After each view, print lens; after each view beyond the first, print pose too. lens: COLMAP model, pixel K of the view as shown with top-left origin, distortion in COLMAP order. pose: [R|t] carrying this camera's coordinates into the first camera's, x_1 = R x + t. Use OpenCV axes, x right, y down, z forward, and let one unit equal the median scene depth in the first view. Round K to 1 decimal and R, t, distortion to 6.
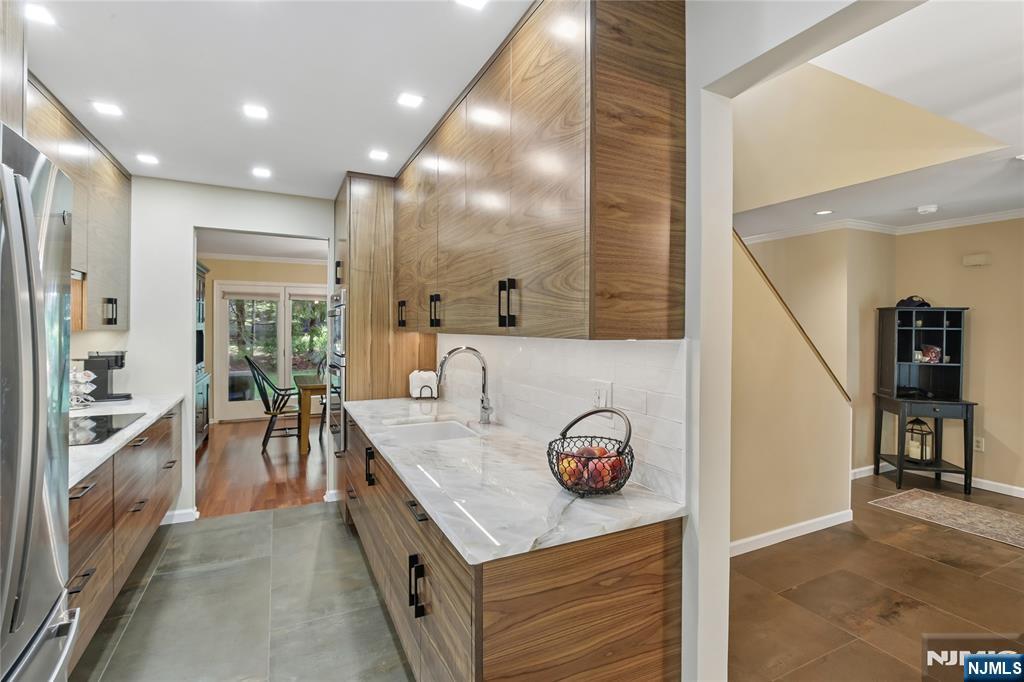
lens RADIAL K [[471.4, 0, 504.1], [0, 471.4, 326.7], [0, 0, 1]] dist [-0.020500, 0.004260]
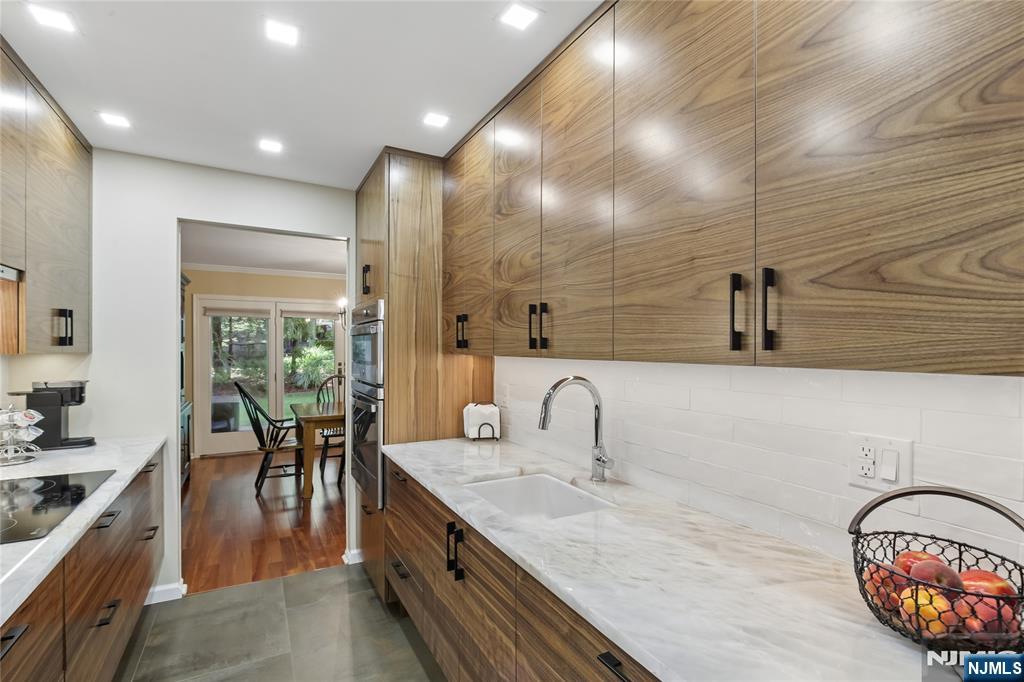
lens RADIAL K [[471.4, 0, 510.7], [0, 471.4, 351.5], [0, 0, 1]] dist [-0.020500, 0.004260]
pose [[0.998603, -0.000640, 0.052834, -0.165457], [0.000183, 0.999963, 0.008657, -0.001500], [-0.052837, -0.008635, 0.998566, 0.212663]]
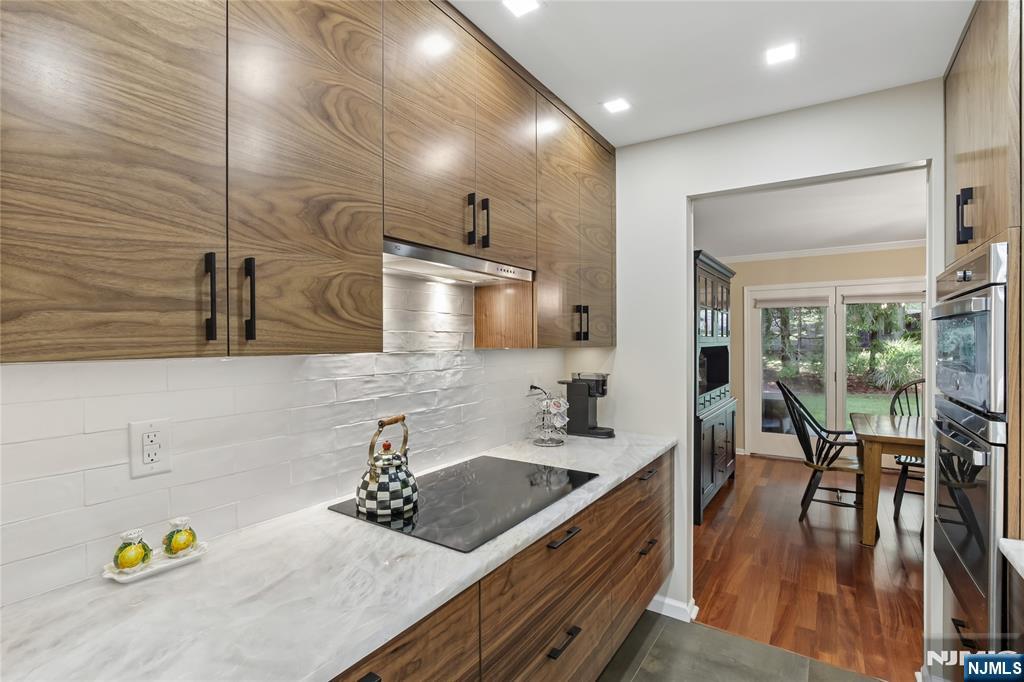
lens RADIAL K [[471.4, 0, 513.8], [0, 471.4, 345.2], [0, 0, 1]] dist [-0.020500, 0.004260]
pose [[0.504338, 0.000892, -0.863506, -0.208842], [0.006549, 0.999967, 0.004858, -0.001000], [0.863481, -0.008105, 0.504316, 0.456069]]
